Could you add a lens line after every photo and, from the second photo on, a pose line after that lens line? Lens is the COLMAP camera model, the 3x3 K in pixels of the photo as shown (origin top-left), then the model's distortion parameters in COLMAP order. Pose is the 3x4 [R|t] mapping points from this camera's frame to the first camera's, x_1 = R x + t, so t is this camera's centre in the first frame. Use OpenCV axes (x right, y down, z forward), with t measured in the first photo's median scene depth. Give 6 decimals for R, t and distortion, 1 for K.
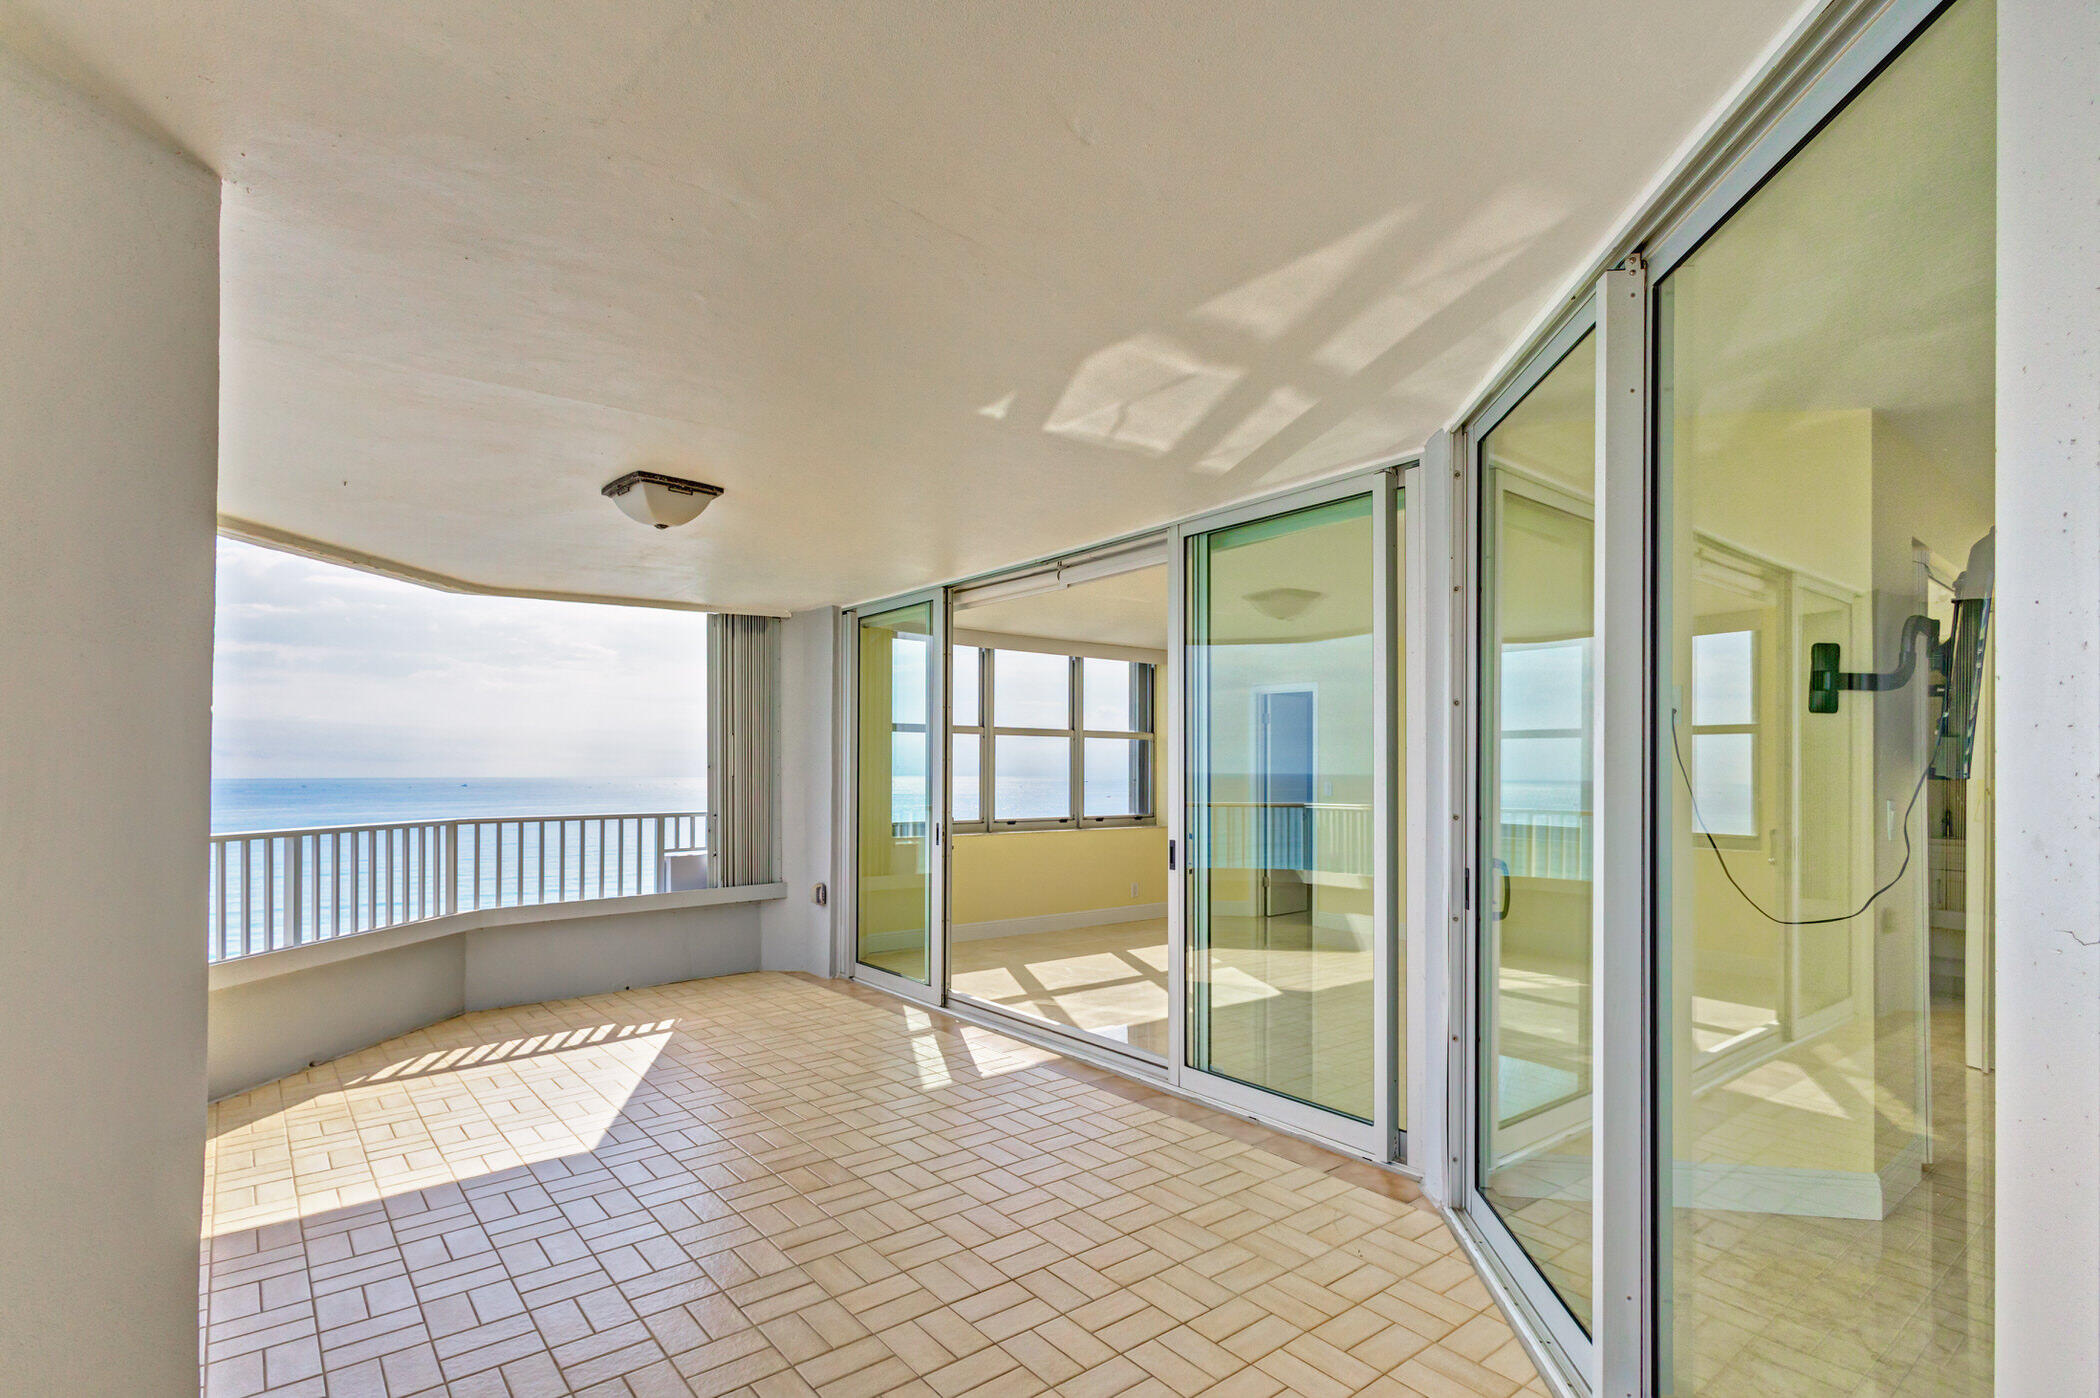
lens RADIAL K [[971.0, 0, 1037.3], [0, 971.0, 775.0], [0, 0, 1]] dist [0.003406, 0.001512]
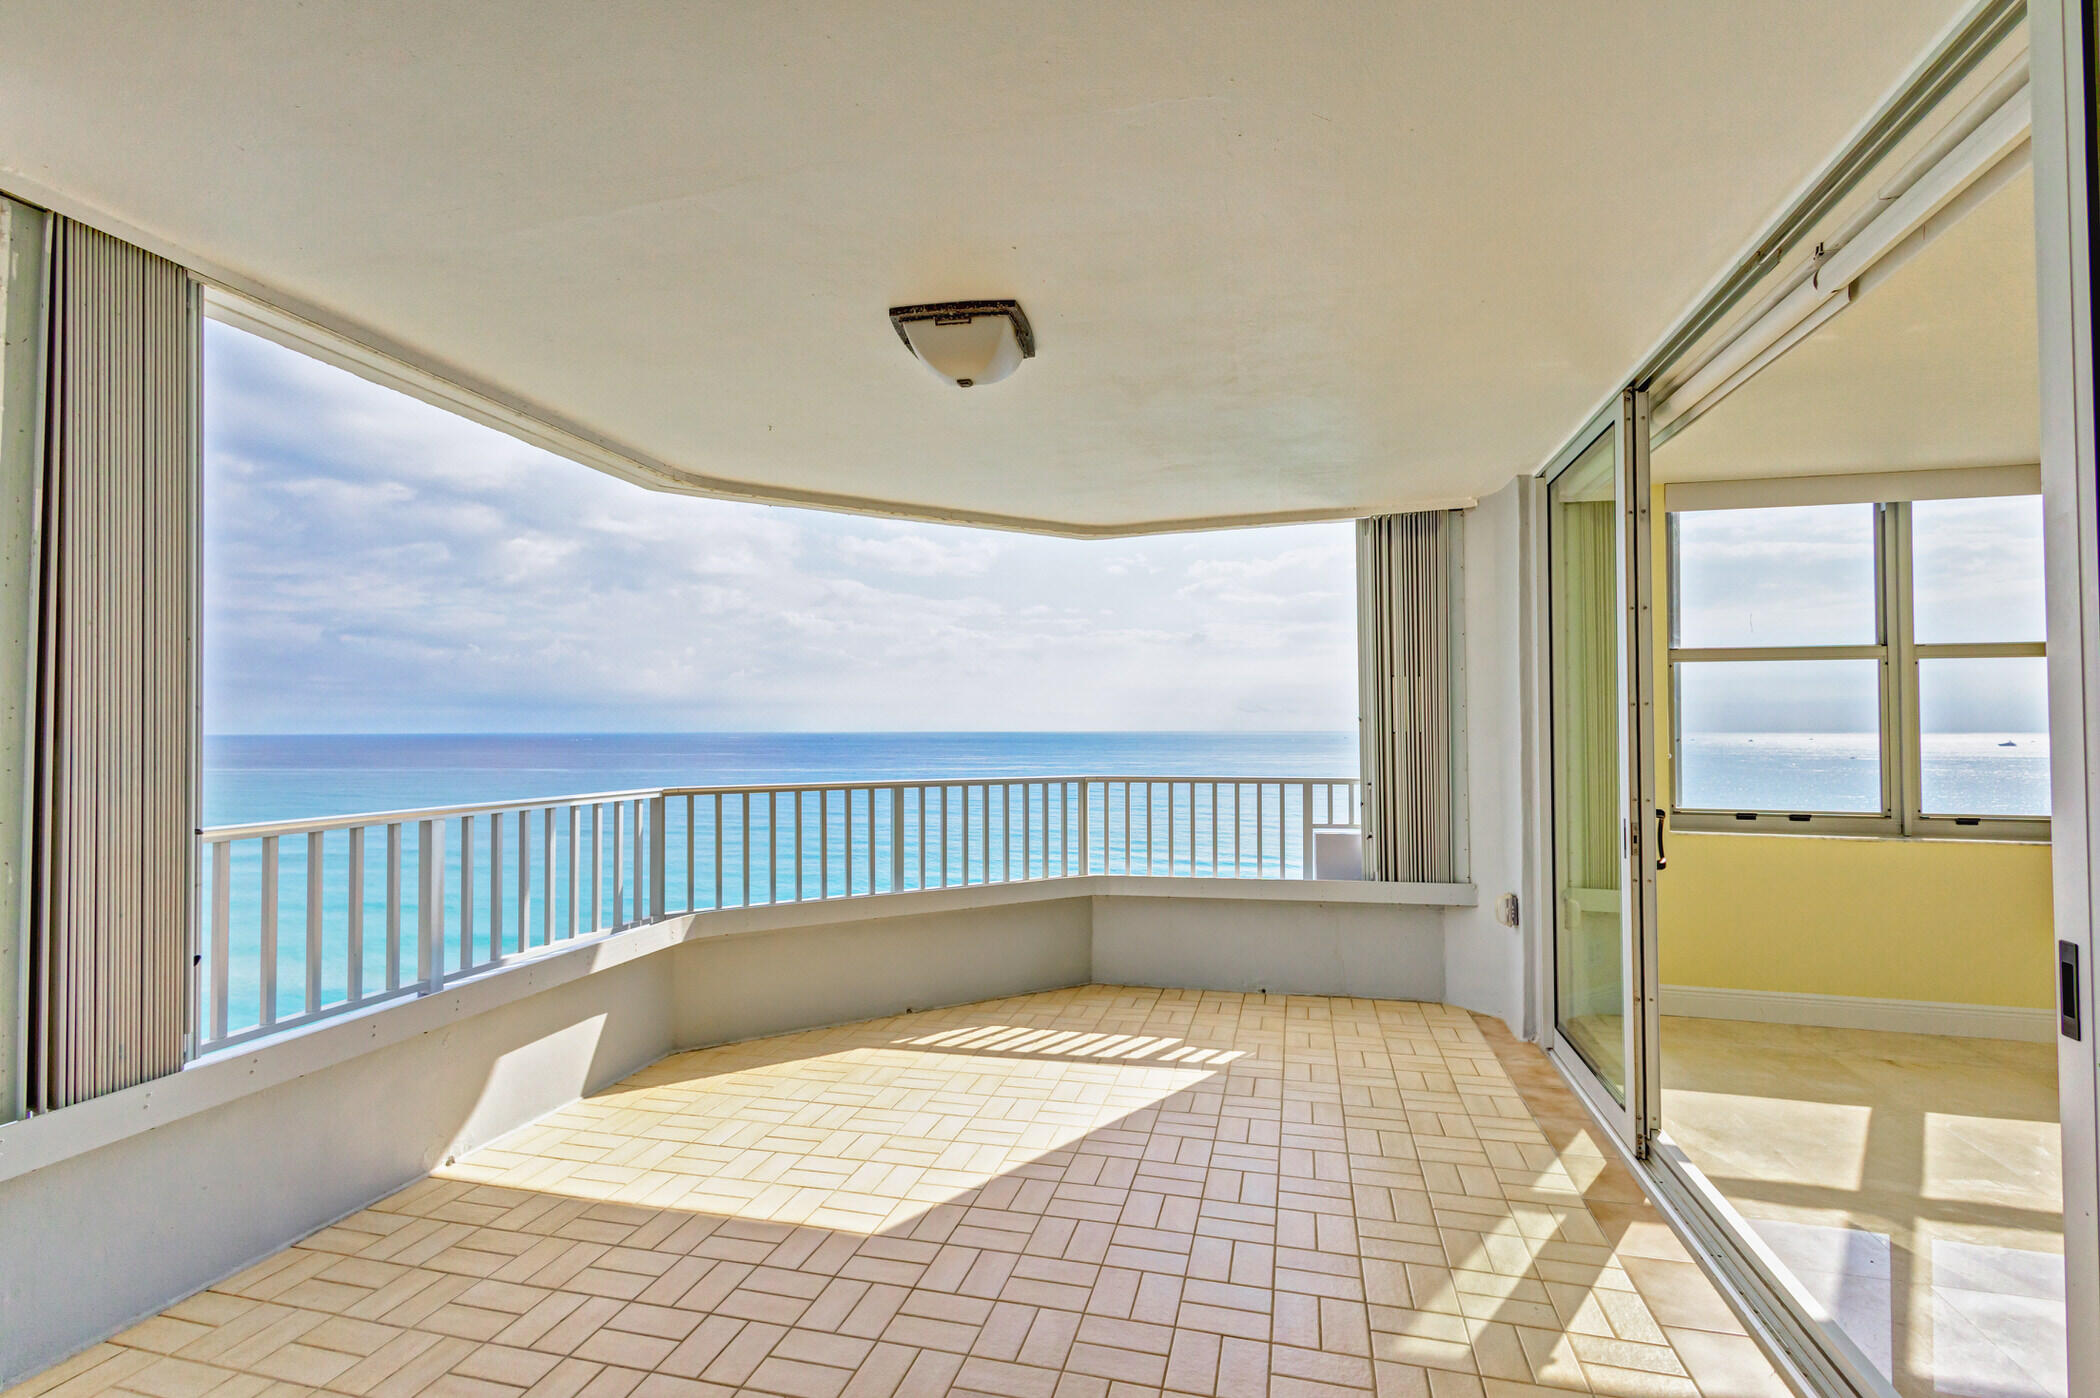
lens RADIAL K [[971.0, 0, 1056.0], [0, 971.0, 713.2], [0, 0, 1]] dist [0.003406, 0.001512]
pose [[0.608029, -0.009275, -0.793861, 0.134542], [-0.002037, 0.999910, -0.013242, -0.003675], [0.793912, 0.009669, 0.607955, 0.390768]]
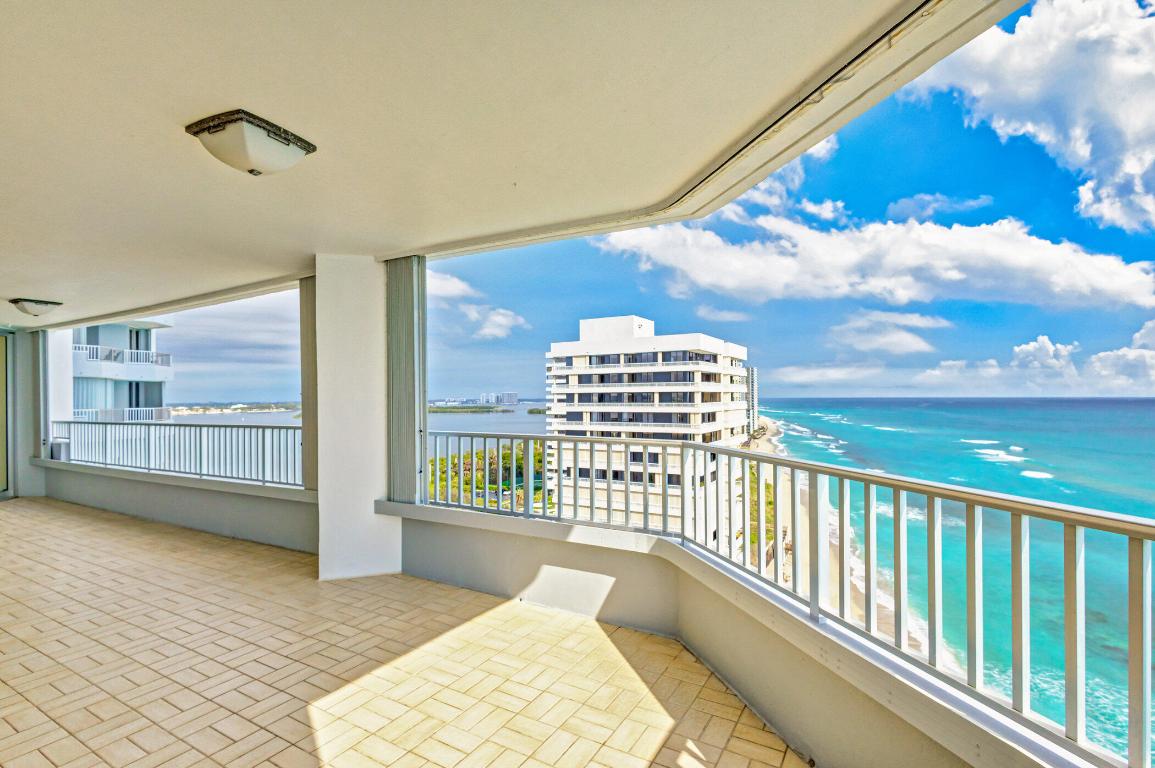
lens RADIAL K [[534.1, 0, 573.7], [0, 534.1, 402.8], [0, 0, 1]] dist [0.003406, 0.001512]
pose [[-0.932784, 0.011745, -0.360245, -0.318900], [0.011592, 0.999929, 0.002586, 0.001052], [0.360250, -0.001763, -0.932854, 1.053945]]
